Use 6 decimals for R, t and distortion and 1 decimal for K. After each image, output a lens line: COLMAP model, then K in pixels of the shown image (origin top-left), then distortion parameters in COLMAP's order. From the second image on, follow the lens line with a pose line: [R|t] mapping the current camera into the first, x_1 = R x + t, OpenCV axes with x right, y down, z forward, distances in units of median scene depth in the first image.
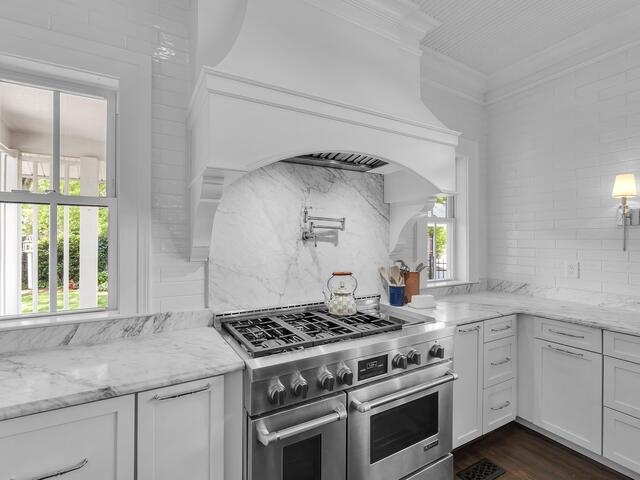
lens RADIAL K [[319.0, 0, 321.5], [0, 319.0, 240.0], [0, 0, 1]] dist [0.003779, 0.000255]
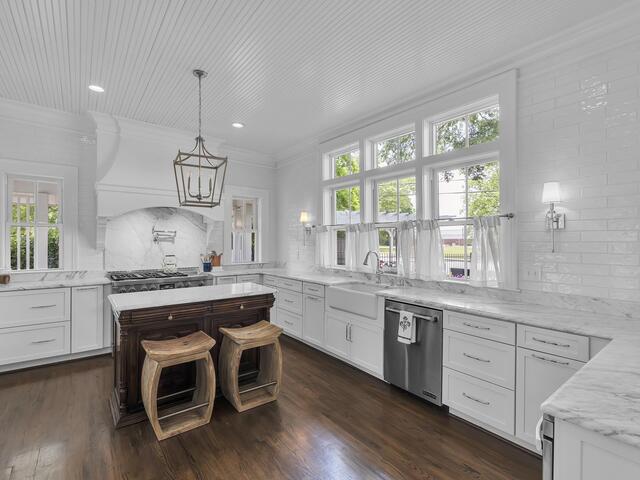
lens RADIAL K [[345.1, 0, 320.6], [0, 345.1, 242.1], [0, 0, 1]] dist [0.046502, -0.000361]
pose [[0.996698, -0.008019, 0.080796, 0.872212], [0.008880, 0.999907, -0.010304, 0.041866], [-0.080706, 0.010987, 0.996677, -1.463897]]
